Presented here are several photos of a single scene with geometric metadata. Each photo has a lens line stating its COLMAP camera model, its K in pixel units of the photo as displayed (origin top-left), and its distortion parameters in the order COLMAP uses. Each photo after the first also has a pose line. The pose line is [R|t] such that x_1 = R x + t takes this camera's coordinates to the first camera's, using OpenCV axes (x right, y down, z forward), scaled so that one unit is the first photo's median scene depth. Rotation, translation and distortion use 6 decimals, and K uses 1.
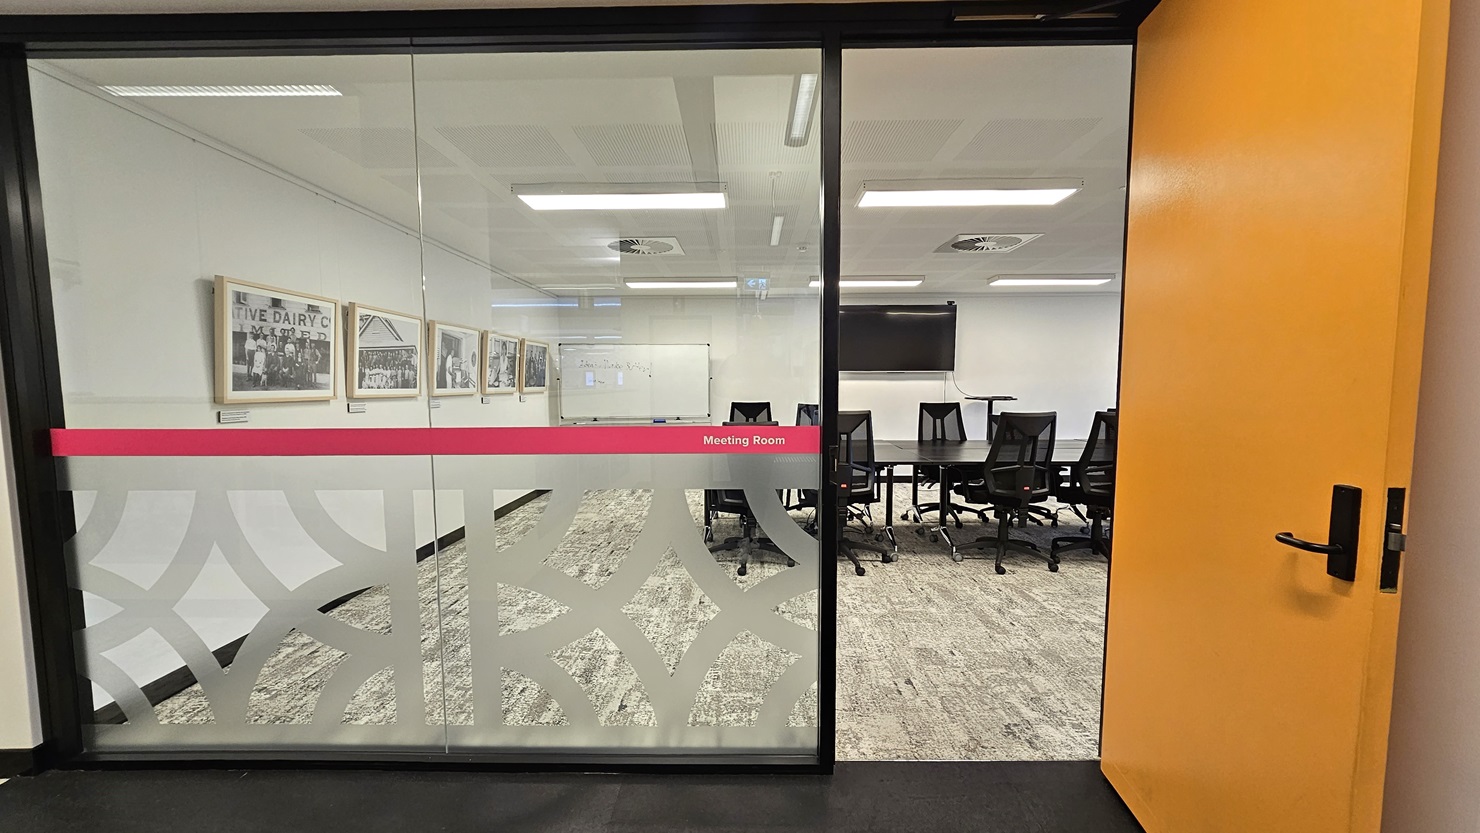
lens RADIAL K [[603.3, 0, 743.6], [0, 603.3, 420.3], [0, 0, 1]] dist [-0.002119, -0.000121]
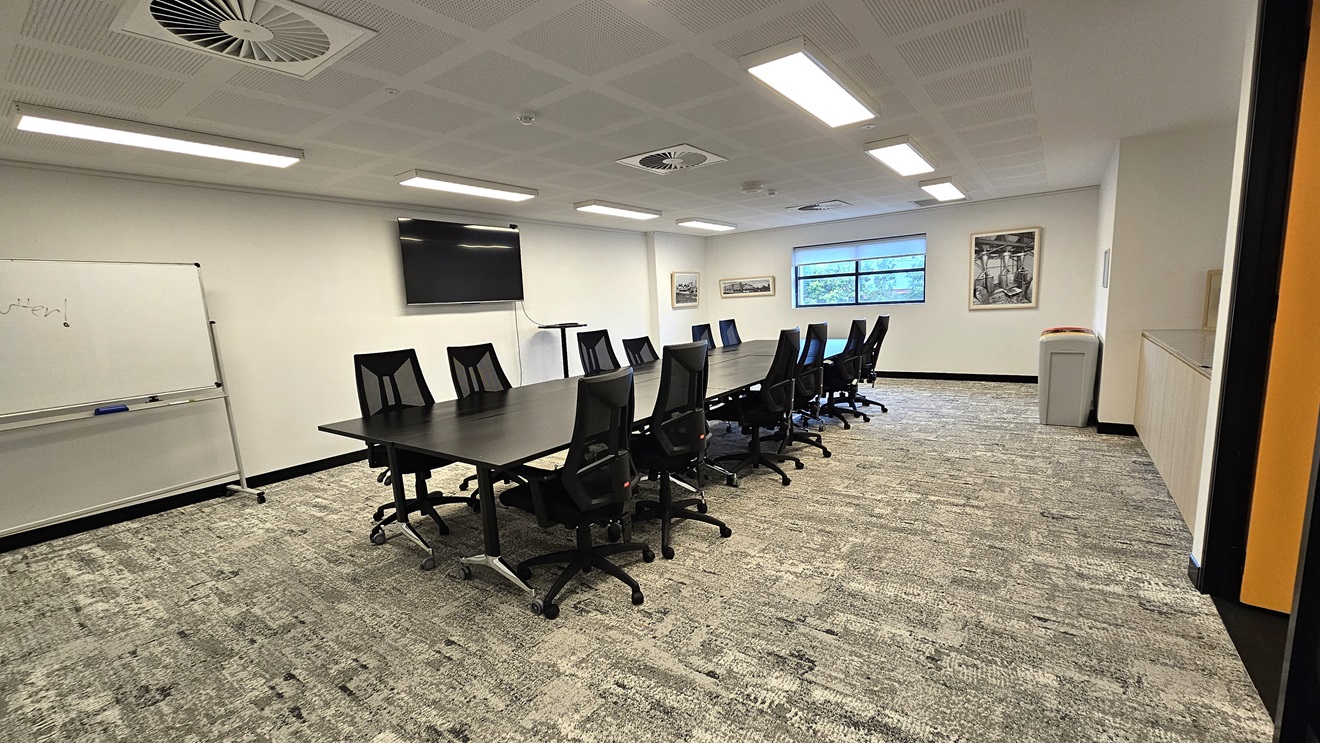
lens RADIAL K [[538.0, 0, 660.6], [0, 538.0, 383.2], [0, 0, 1]] dist [-0.002119, -0.000121]
pose [[0.580846, -0.147426, 0.800552, -0.423924], [0.100986, 0.988916, 0.108843, -0.043783], [-0.807725, 0.017624, 0.589296, 0.623784]]
